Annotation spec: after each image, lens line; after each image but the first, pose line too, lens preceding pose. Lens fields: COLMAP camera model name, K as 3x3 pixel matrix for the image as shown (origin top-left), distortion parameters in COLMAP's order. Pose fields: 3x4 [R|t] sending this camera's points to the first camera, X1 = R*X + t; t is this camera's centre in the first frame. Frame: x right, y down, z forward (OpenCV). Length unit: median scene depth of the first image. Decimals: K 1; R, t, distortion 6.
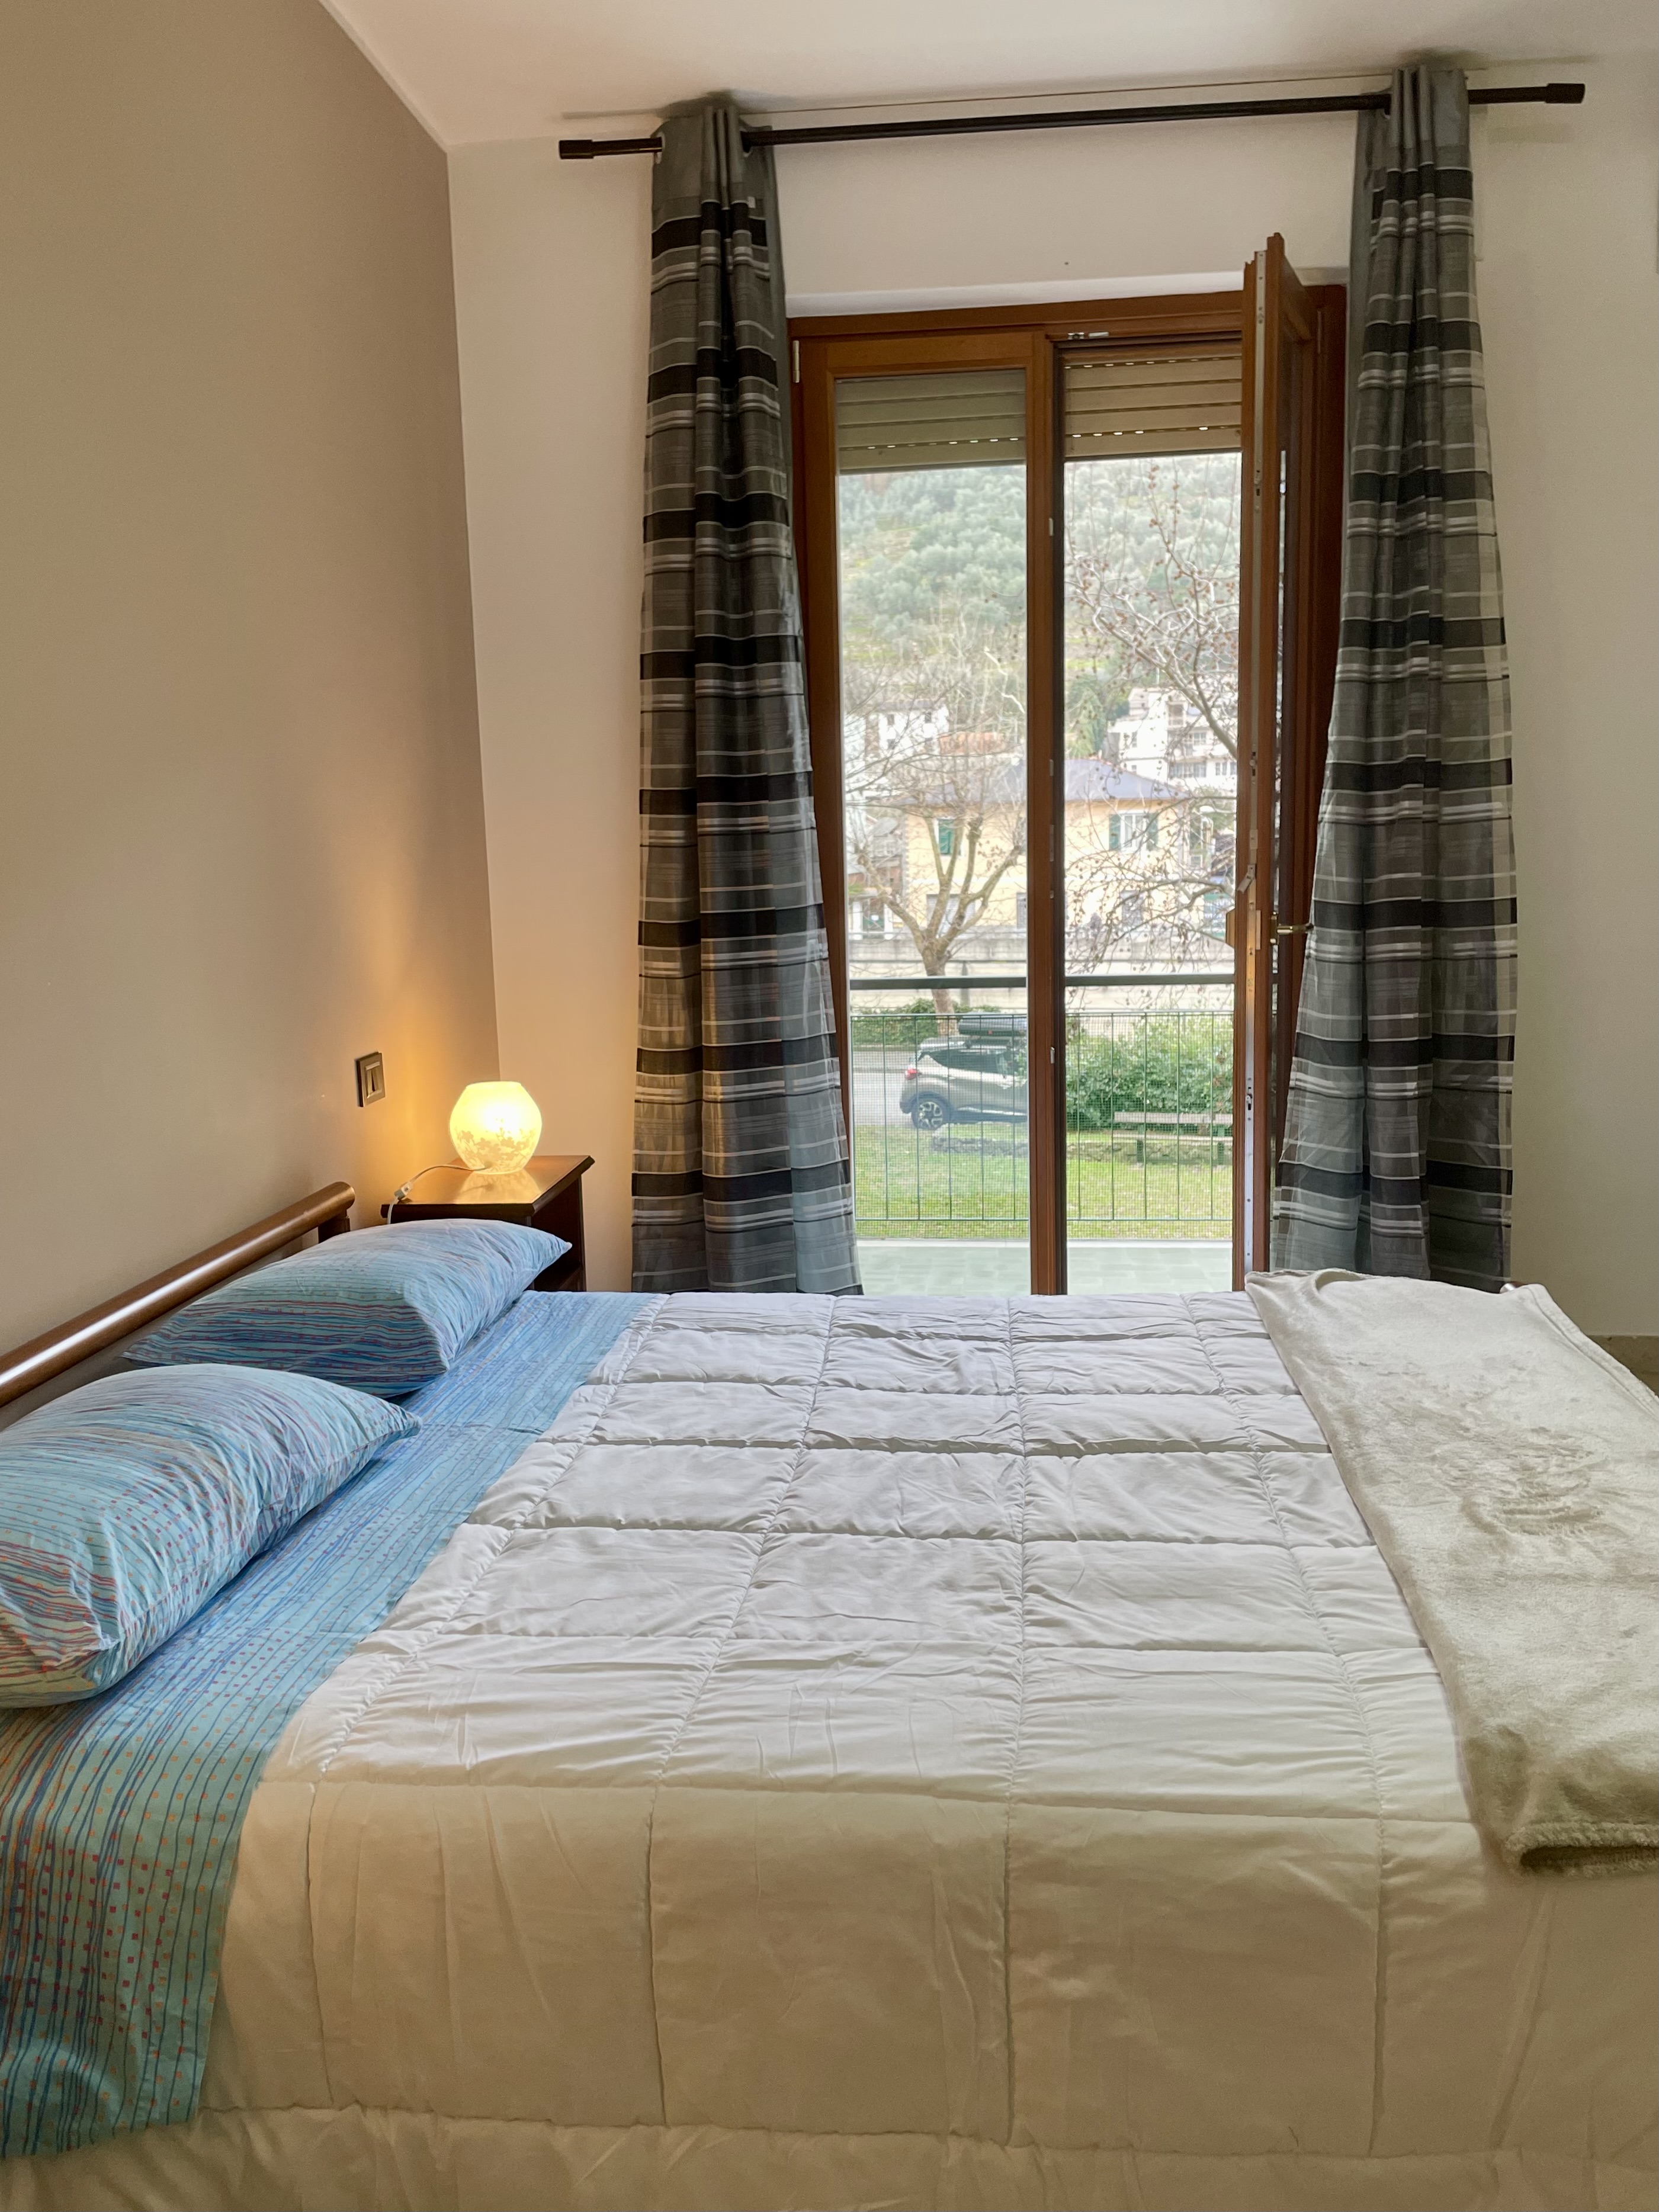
lens RADIAL K [[1831.9, 0, 754.5], [0, 1831.9, 1088.6], [0, 0, 1]] dist [0.084944, -0.116040]
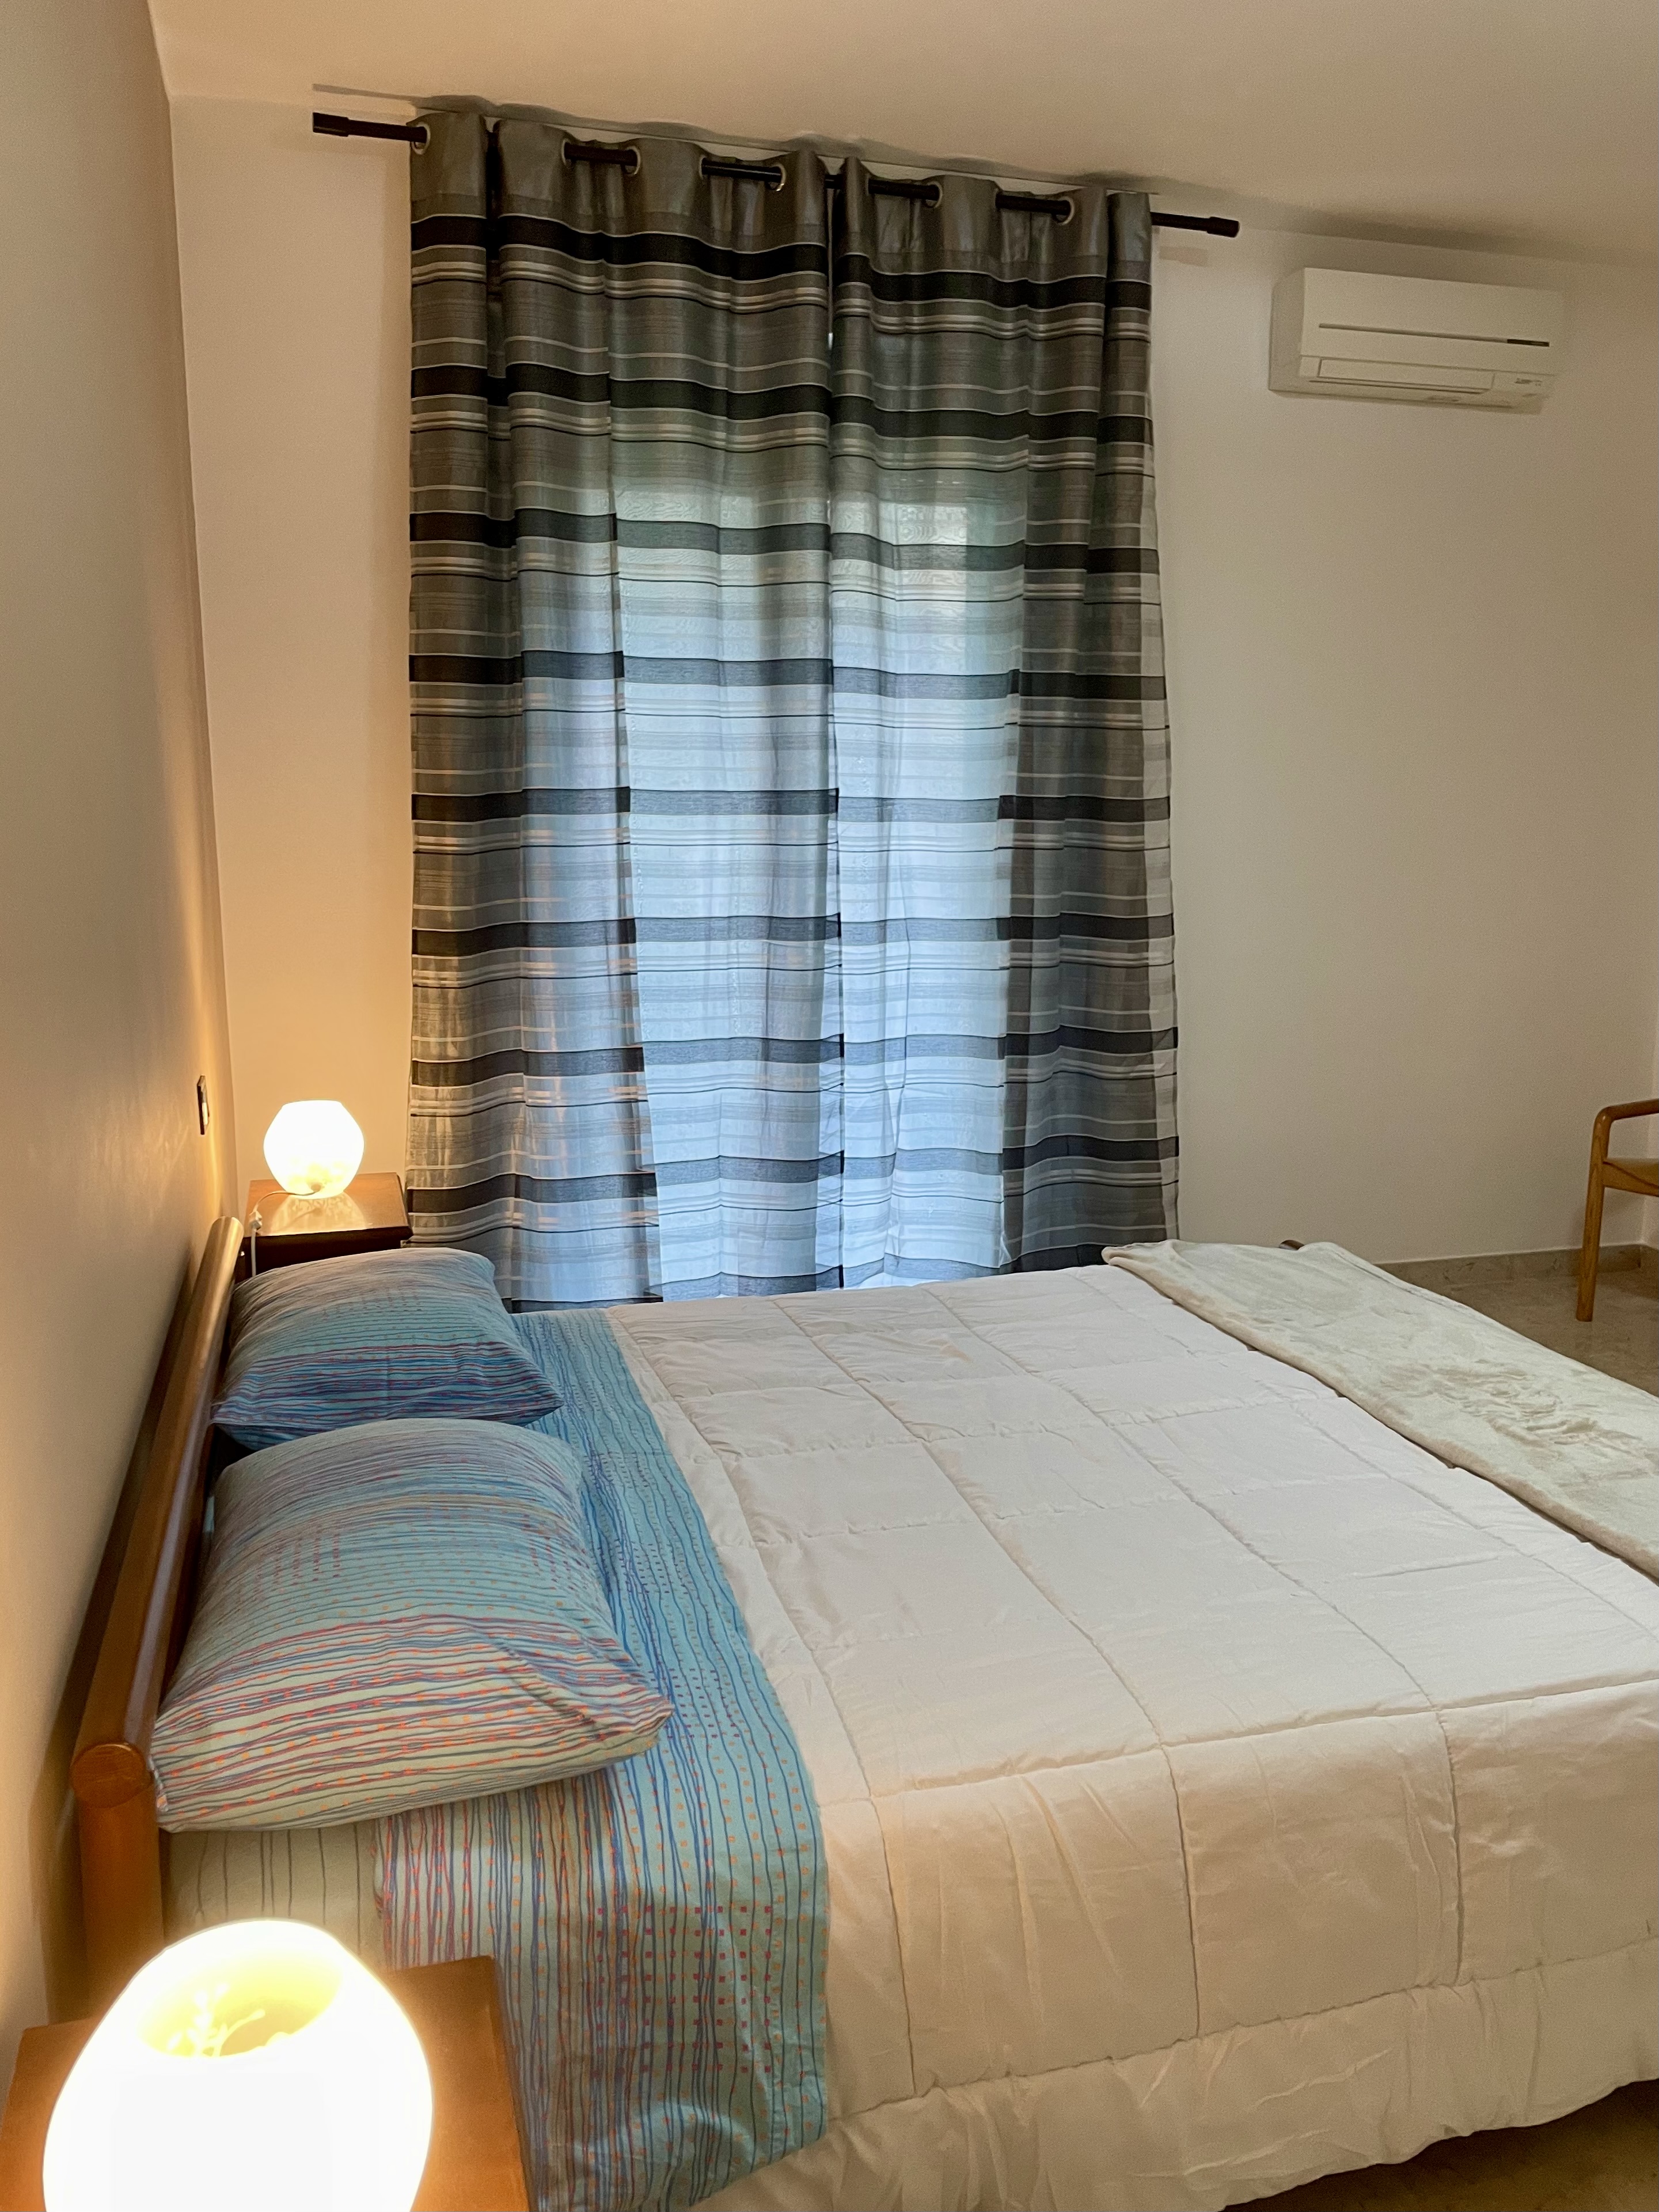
lens RADIAL K [[1794.5, 0, 813.8], [0, 1794.5, 1112.8], [0, 0, 1]] dist [0.105054, -0.148793]
pose [[0.921288, -0.037547, 0.387063, -0.378149], [0.027542, 0.999128, 0.031364, -0.029159], [-0.387903, -0.018235, 0.921520, 0.037478]]
